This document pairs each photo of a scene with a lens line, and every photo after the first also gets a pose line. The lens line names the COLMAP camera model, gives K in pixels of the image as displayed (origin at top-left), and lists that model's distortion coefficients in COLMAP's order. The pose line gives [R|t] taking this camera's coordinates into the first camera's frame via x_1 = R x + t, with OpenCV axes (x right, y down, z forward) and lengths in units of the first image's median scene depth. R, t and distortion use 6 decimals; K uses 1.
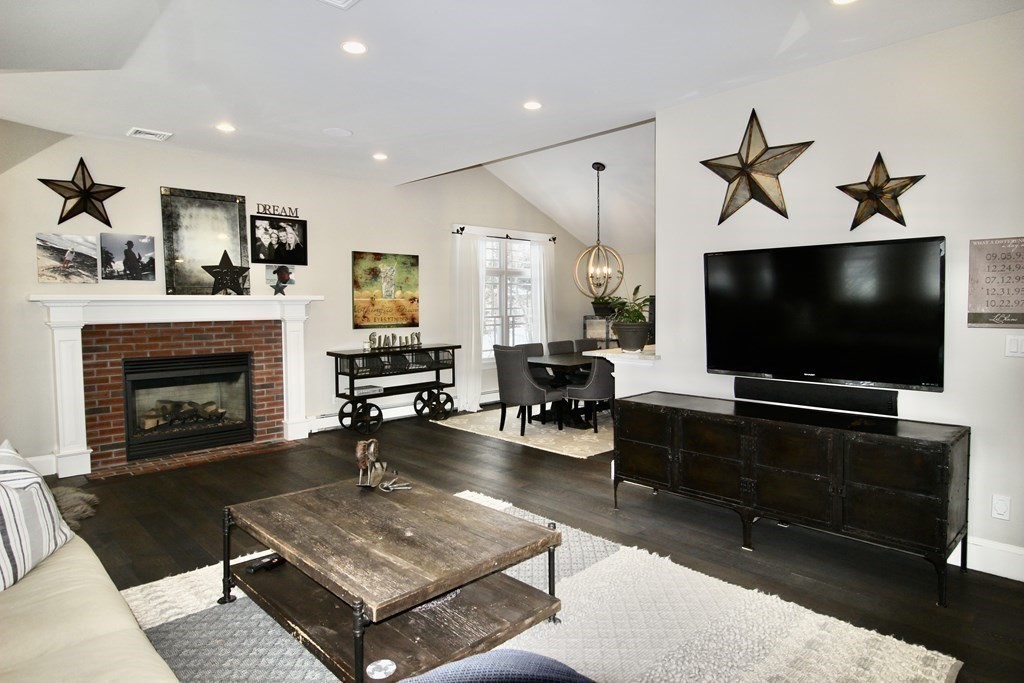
lens RADIAL K [[598.4, 0, 523.1], [0, 598.4, 333.8], [0, 0, 1]] dist [0.007808, -0.007971]
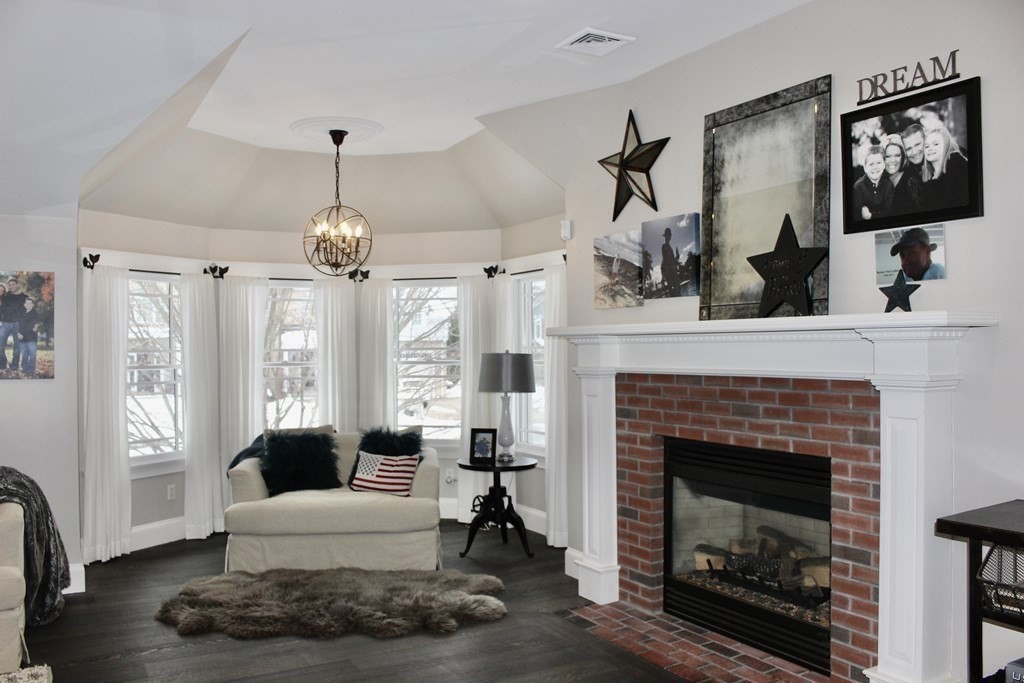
lens RADIAL K [[847.2, 0, 504.3], [0, 847.2, 345.4], [0, 0, 1]] dist [-0.123459, 0.069103]
pose [[-0.262090, 0.008865, -0.965003, 0.122456], [-0.037654, 0.999102, 0.019405, -0.043575], [0.964308, 0.041423, -0.261521, 0.855687]]
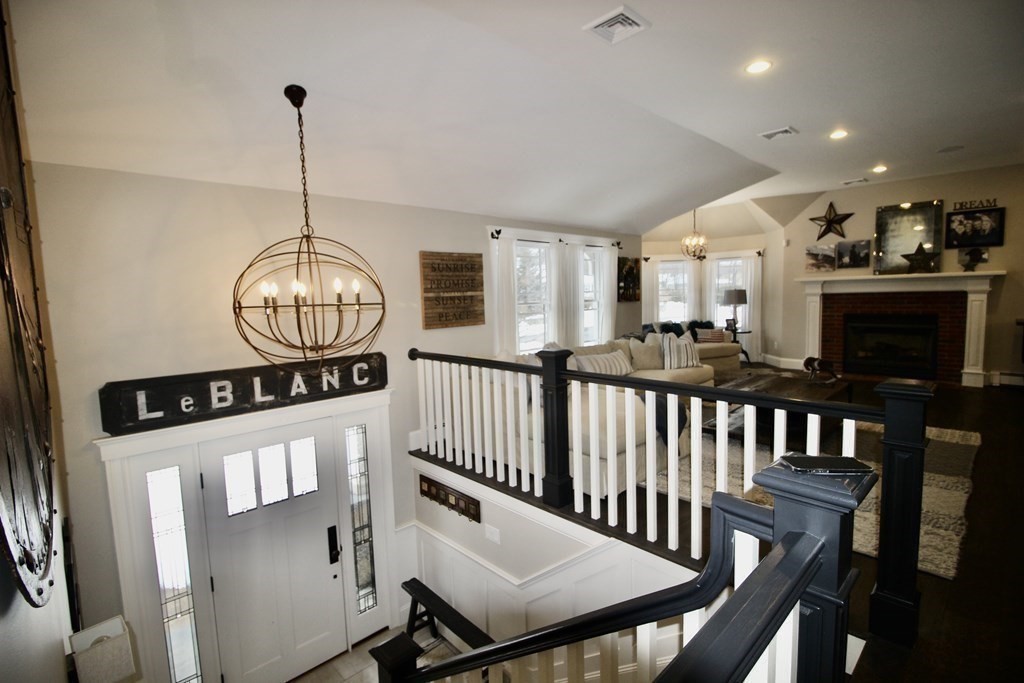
lens RADIAL K [[477.9, 0, 513.2], [0, 477.9, 338.3], [0, 0, 1]] dist [-0.008238, -0.008740]
pose [[-0.005588, 0.098212, -0.995150, 0.575996], [-0.020135, 0.994953, 0.098306, -0.002440], [0.999782, 0.020586, -0.003583, 0.034753]]
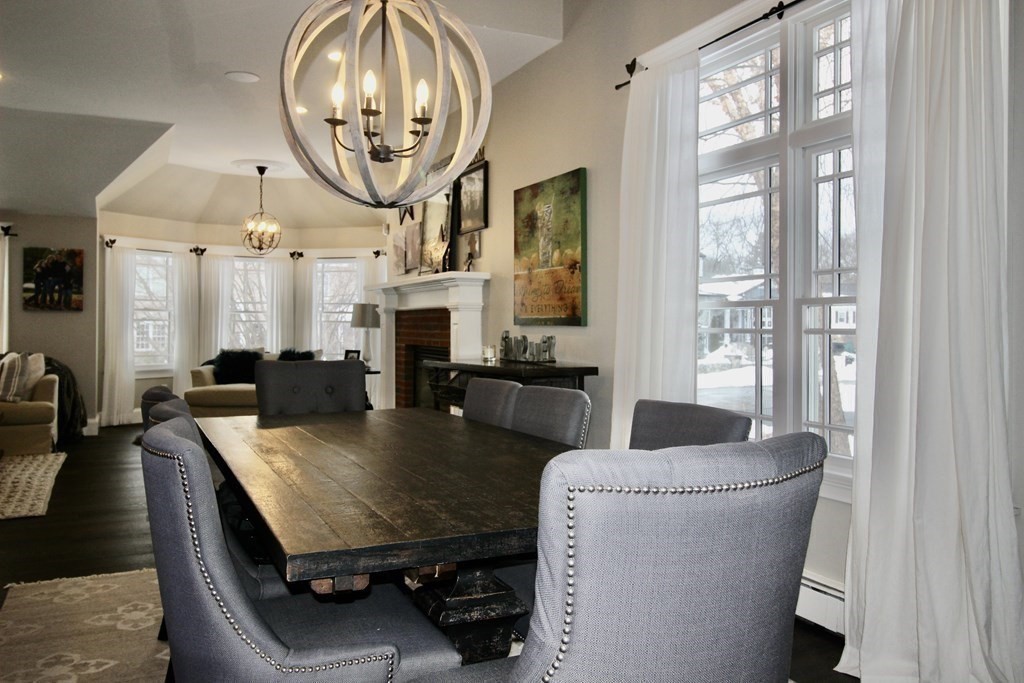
lens RADIAL K [[804.6, 0, 521.4], [0, 804.6, 332.8], [0, 0, 1]] dist [-0.000005, 0.005017]
pose [[-0.324989, 0.012405, -0.945636, 0.467893], [-0.052645, 0.998126, 0.031186, -0.026020], [0.944251, 0.059918, -0.323727, 1.309174]]
